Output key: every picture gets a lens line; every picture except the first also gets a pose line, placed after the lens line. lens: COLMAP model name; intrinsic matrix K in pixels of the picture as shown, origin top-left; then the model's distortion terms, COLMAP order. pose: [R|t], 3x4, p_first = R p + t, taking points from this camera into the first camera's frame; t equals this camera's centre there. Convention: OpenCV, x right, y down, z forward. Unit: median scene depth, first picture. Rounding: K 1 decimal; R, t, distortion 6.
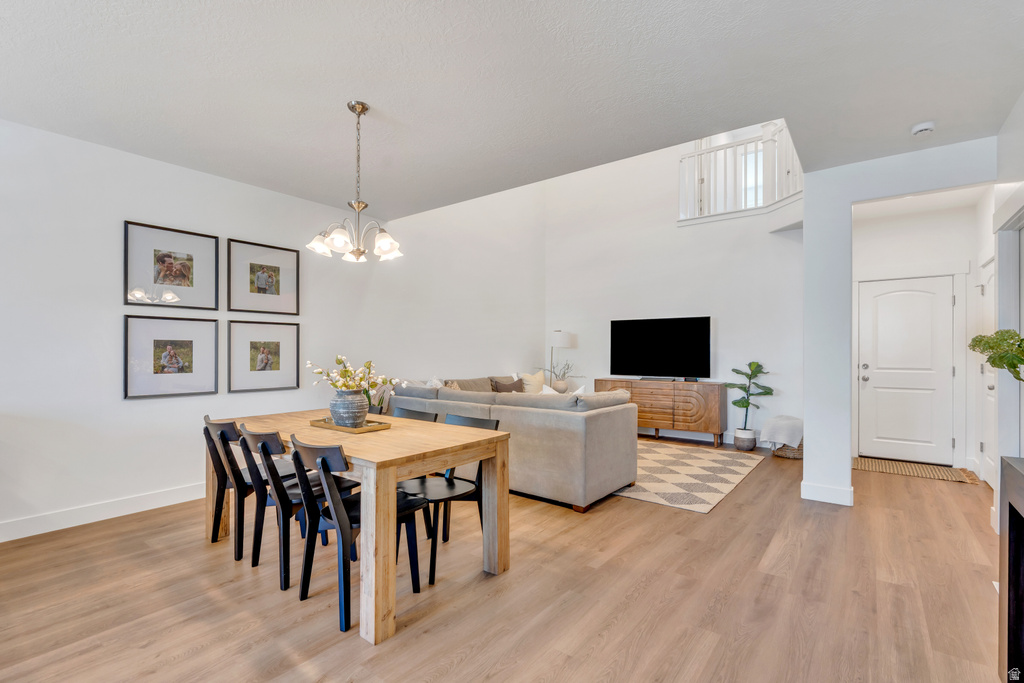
lens RADIAL K [[472.3, 0, 508.3], [0, 472.3, 346.3], [0, 0, 1]] dist [0.000107, 0.000771]
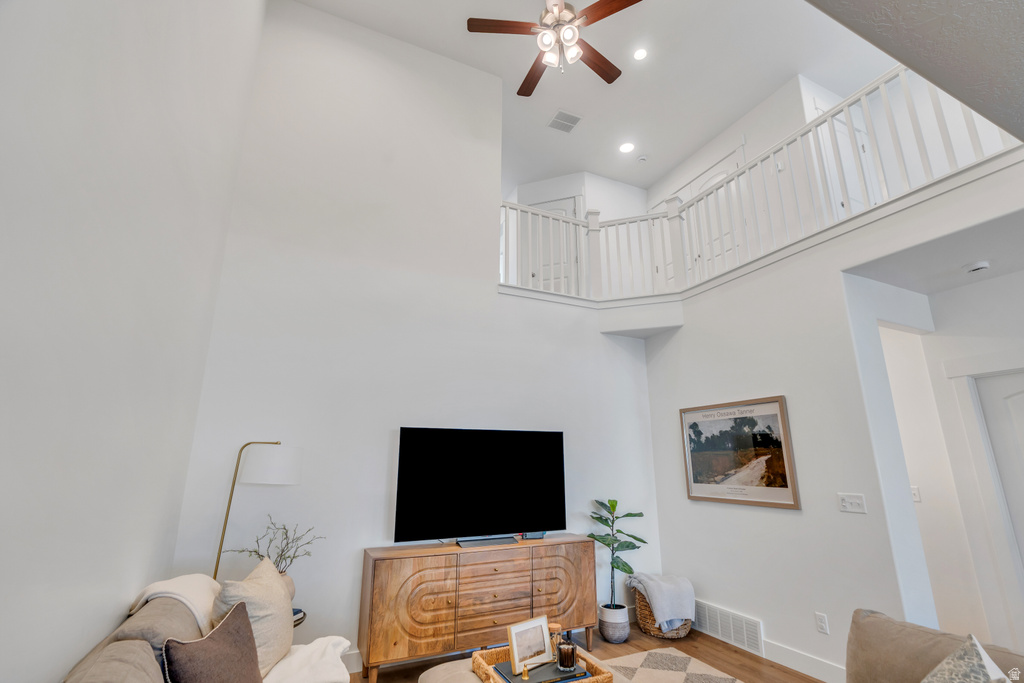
lens RADIAL K [[472.3, 0, 509.2], [0, 472.3, 338.9], [0, 0, 1]] dist [0.000107, 0.000771]
pose [[0.436477, 0.230736, 0.869626, -0.225121], [-0.002181, 0.966825, -0.255431, -0.019388], [-0.899713, 0.109593, 0.422500, 0.777070]]
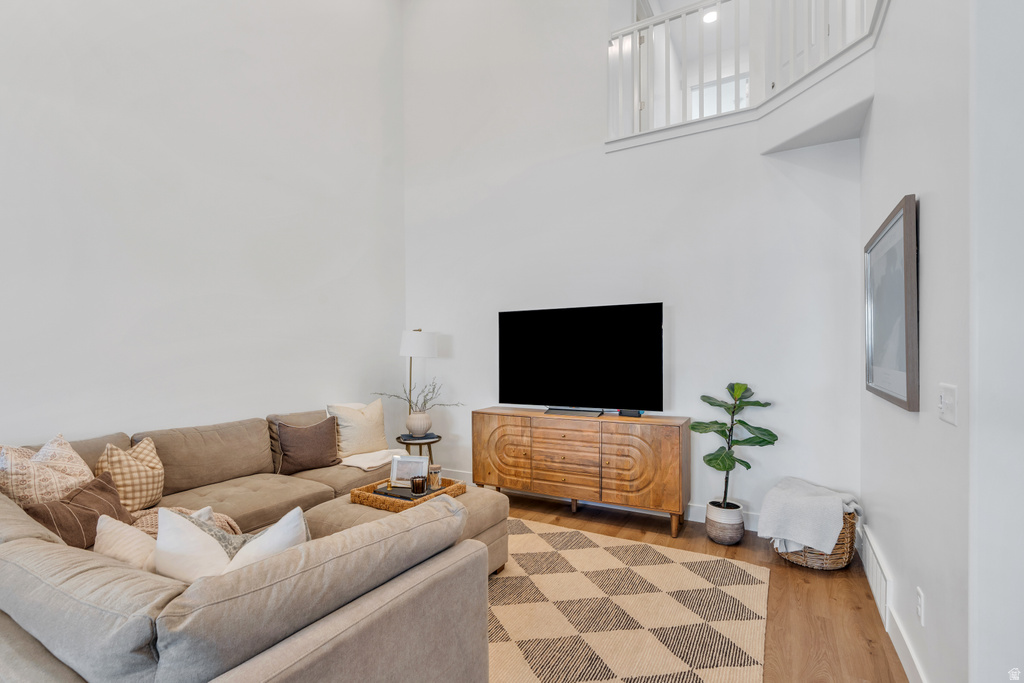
lens RADIAL K [[472.3, 0, 515.7], [0, 472.3, 352.1], [0, 0, 1]] dist [0.000107, 0.000771]
pose [[0.987636, -0.007325, 0.156594, 0.166942], [0.006714, 0.999968, 0.004426, -0.007432], [-0.156621, -0.003320, 0.987653, 0.472469]]
